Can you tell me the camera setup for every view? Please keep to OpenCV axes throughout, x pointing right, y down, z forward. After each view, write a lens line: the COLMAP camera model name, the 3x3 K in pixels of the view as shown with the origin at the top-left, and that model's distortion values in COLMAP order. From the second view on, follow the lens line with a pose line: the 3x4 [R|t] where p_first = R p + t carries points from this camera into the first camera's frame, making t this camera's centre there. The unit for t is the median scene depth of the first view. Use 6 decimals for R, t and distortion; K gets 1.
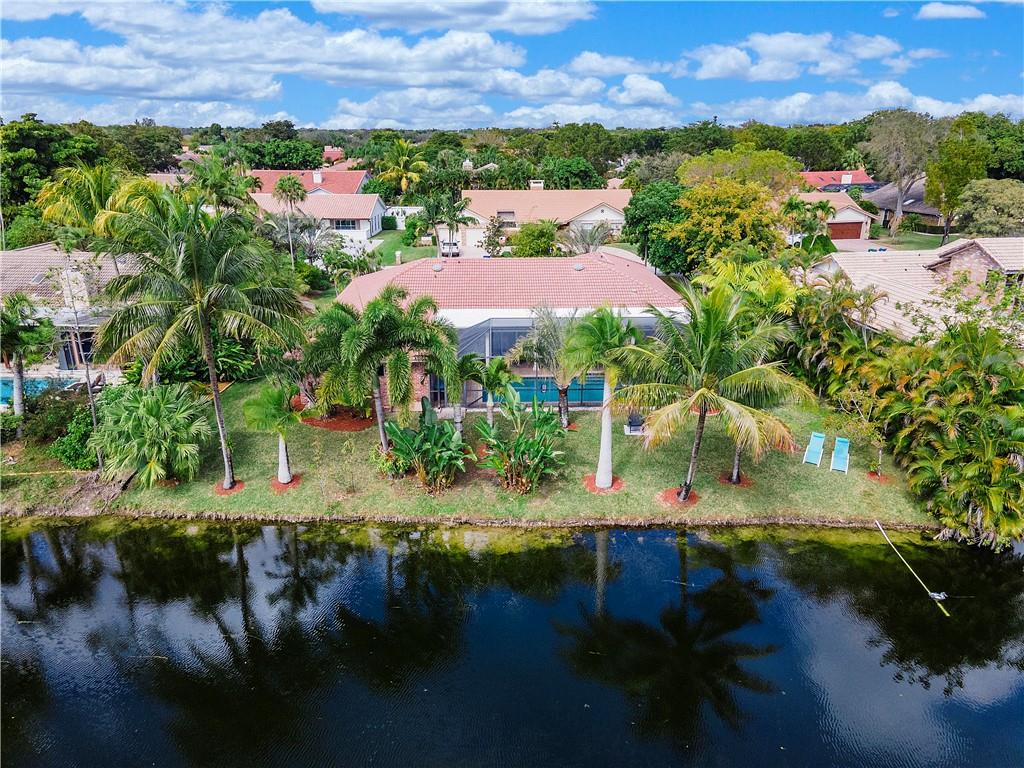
lens RADIAL K [[778.4, 0, 526.0], [0, 778.4, 384.1], [0, 0, 1]] dist [0.027259, 0.002358]
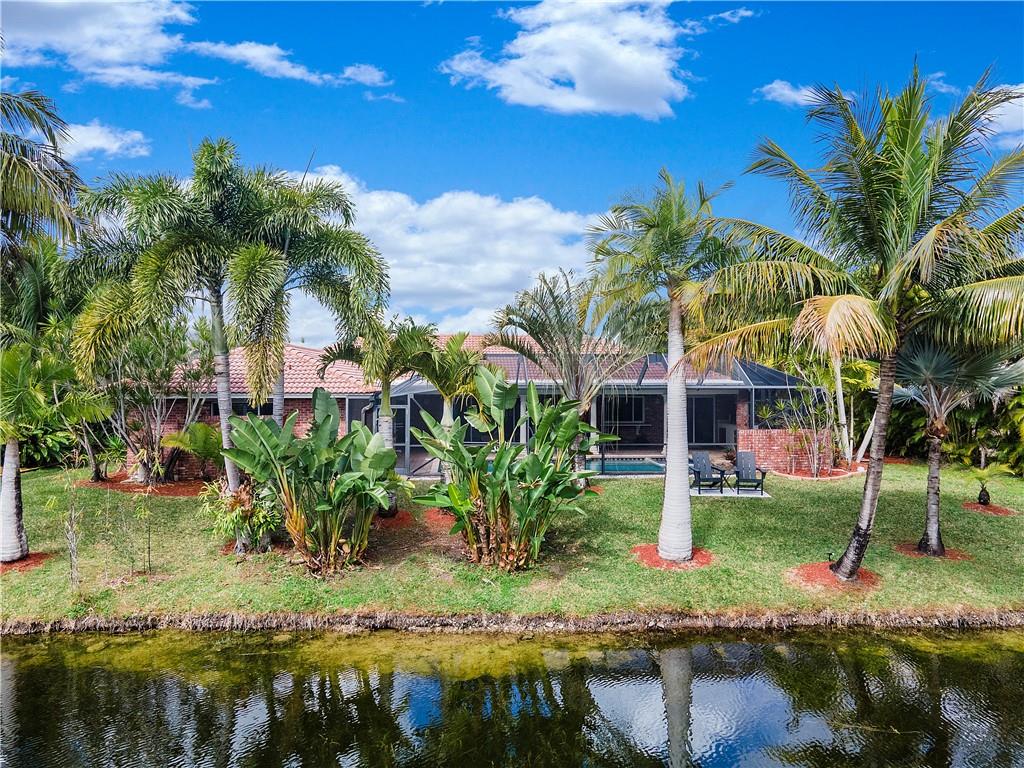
lens RADIAL K [[778.4, 0, 526.0], [0, 778.4, 384.1], [0, 0, 1]] dist [0.027259, 0.002358]
pose [[0.999313, -0.000885, 0.037050, -0.012737], [0.012311, 0.950875, -0.309331, 0.183904], [-0.034956, 0.309575, 0.950232, 0.521920]]
